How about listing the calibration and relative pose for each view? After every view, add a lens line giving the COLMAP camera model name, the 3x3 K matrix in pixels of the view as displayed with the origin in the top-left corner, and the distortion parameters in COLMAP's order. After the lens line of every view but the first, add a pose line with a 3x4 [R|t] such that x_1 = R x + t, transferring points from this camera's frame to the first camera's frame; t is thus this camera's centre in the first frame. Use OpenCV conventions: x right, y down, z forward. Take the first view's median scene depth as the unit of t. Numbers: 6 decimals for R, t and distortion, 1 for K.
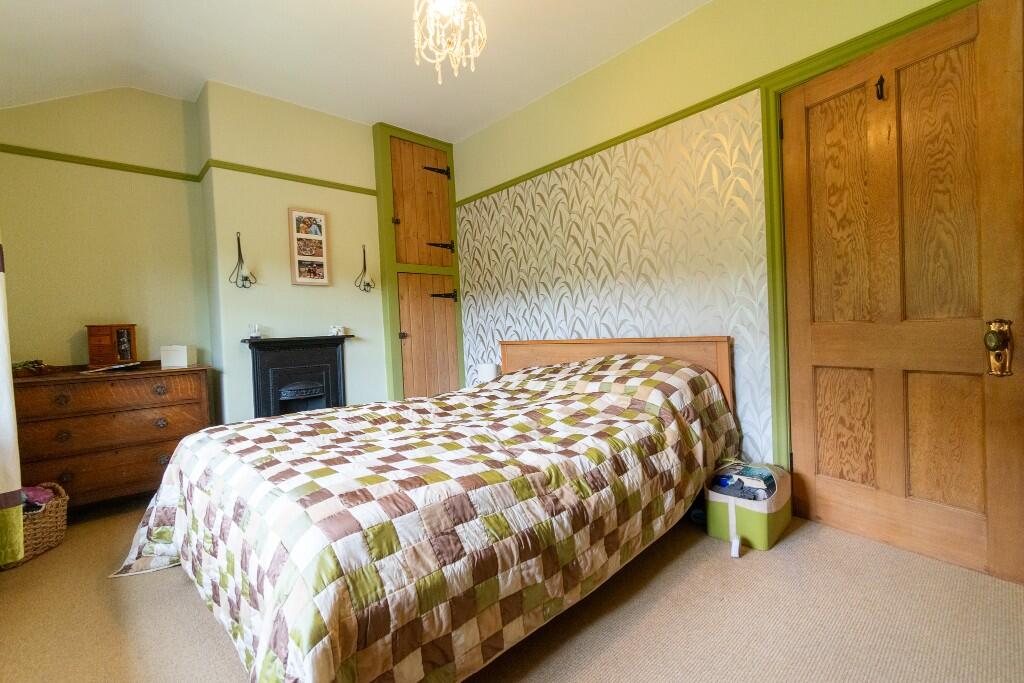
lens RADIAL K [[450.6, 0, 513.8], [0, 450.6, 337.2], [0, 0, 1]] dist [0.001494, 0.000076]
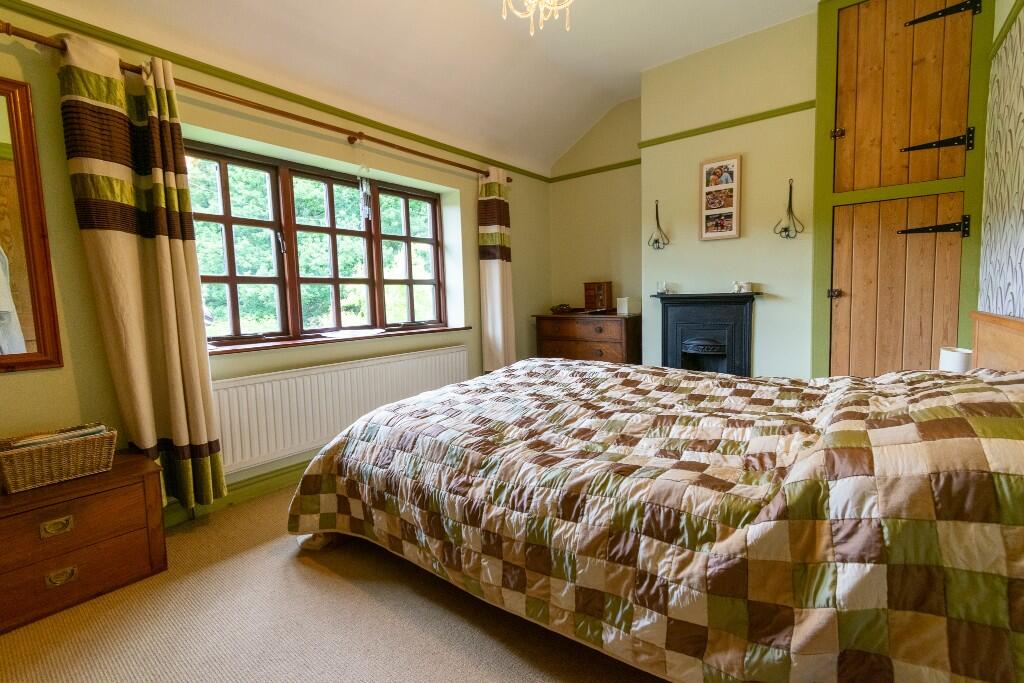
lens RADIAL K [[450.6, 0, 513.8], [0, 450.6, 337.2], [0, 0, 1]] dist [0.001494, 0.000076]
pose [[0.160725, 0.129034, -0.978528, 0.454982], [0.005338, 0.991289, 0.131593, -0.038035], [0.986985, -0.026373, 0.158636, 0.418977]]
